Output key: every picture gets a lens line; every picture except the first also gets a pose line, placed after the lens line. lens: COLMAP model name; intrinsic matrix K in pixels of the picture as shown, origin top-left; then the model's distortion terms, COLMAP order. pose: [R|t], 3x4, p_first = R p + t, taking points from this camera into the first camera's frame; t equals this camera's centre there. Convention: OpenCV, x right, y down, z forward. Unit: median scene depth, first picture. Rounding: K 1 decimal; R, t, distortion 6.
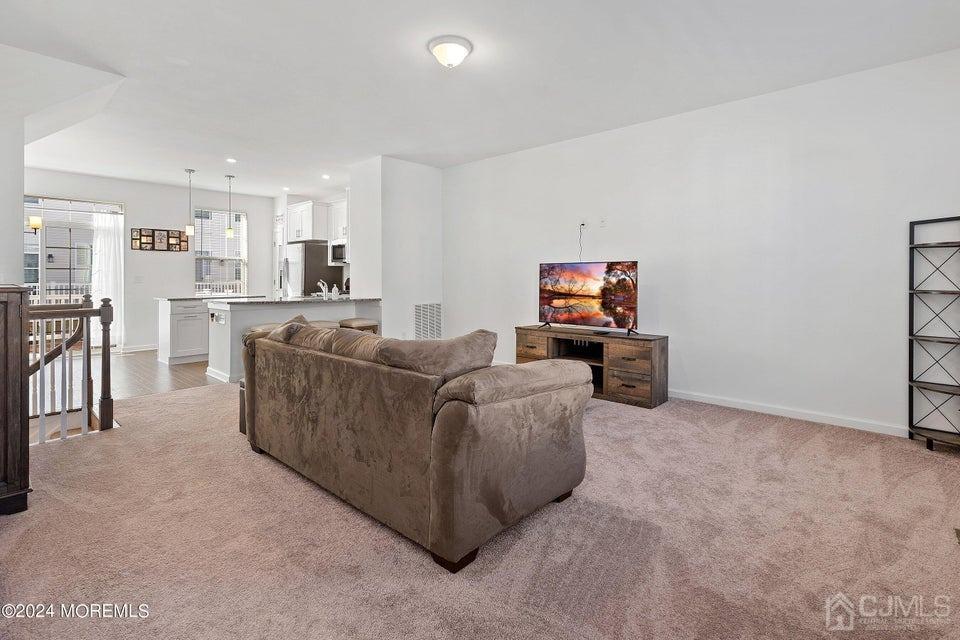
lens RADIAL K [[451.8, 0, 473.3], [0, 451.8, 272.8], [0, 0, 1]] dist [0.002816, -0.000525]
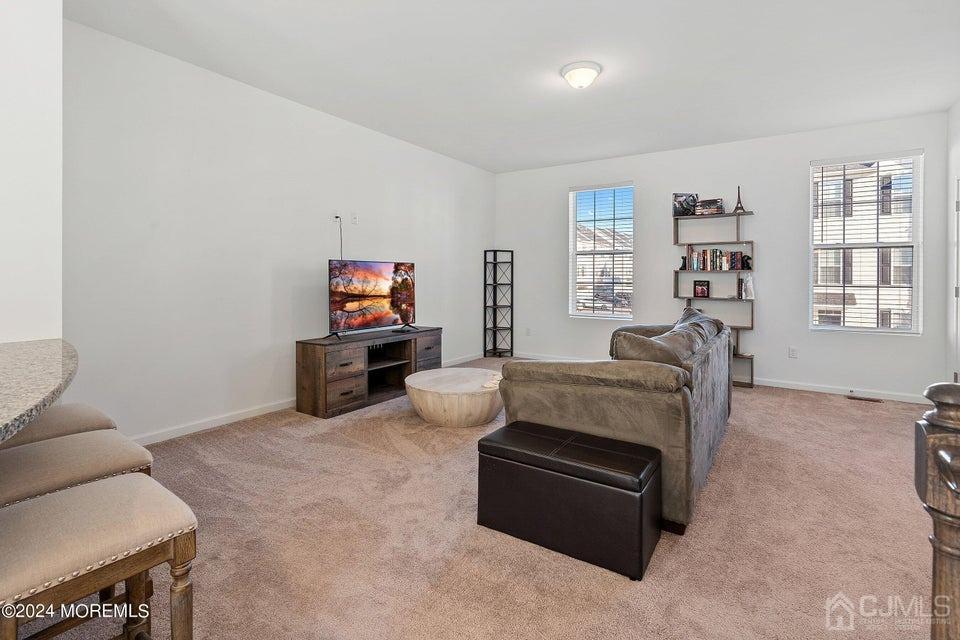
lens RADIAL K [[451.8, 0, 453.8], [0, 451.8, 273.5], [0, 0, 1]] dist [0.002816, -0.000525]
pose [[-0.100954, 0.008798, 0.994852, -0.672640], [-0.013652, 0.999854, -0.010228, 0.009809], [-0.994797, -0.014614, -0.100819, 0.865070]]
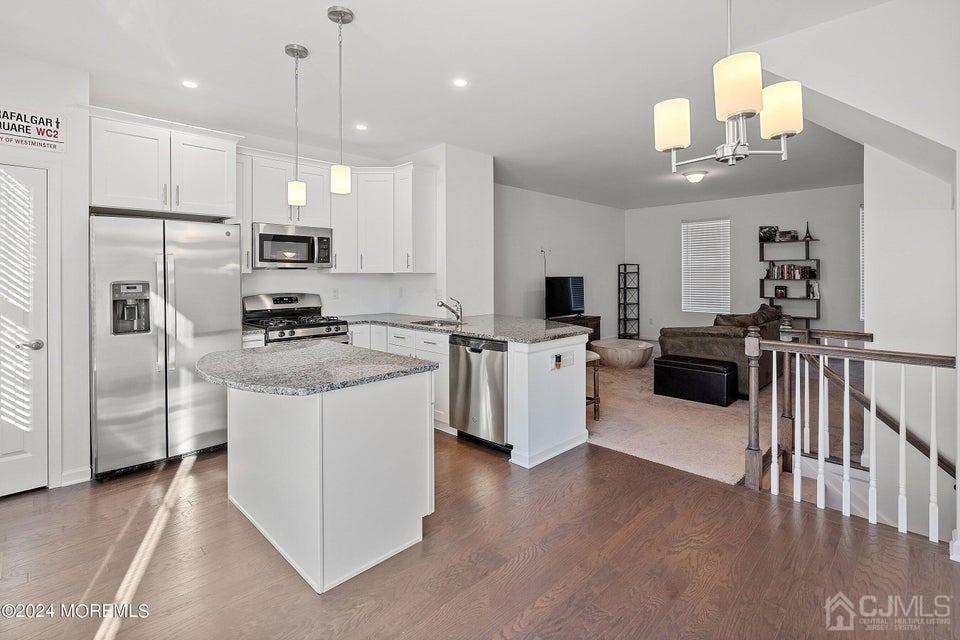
lens RADIAL K [[451.8, 0, 469.5], [0, 451.8, 274.7], [0, 0, 1]] dist [0.002816, -0.000525]
pose [[0.060162, 0.004446, 0.998179, -1.288289], [-0.003868, 0.999984, -0.004221, -0.020624], [-0.998181, -0.003607, 0.060179, 1.150780]]
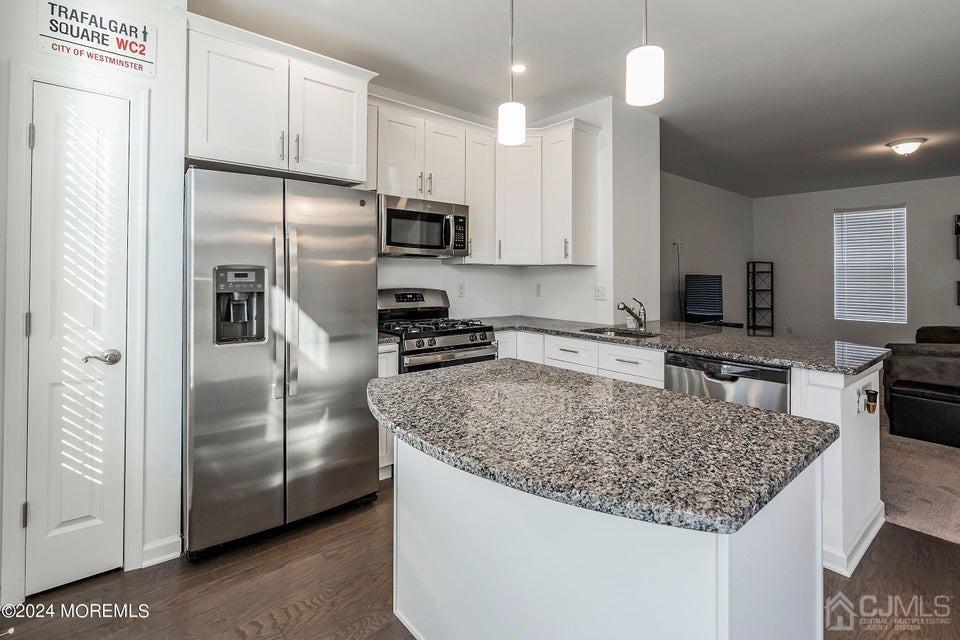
lens RADIAL K [[451.8, 0, 476.2], [0, 451.8, 272.6], [0, 0, 1]] dist [0.002816, -0.000525]
pose [[0.139802, 0.010891, 0.990120, -1.087090], [-0.017095, 0.999817, -0.008584, -0.006295], [-0.990032, -0.015726, 0.139963, 1.372303]]
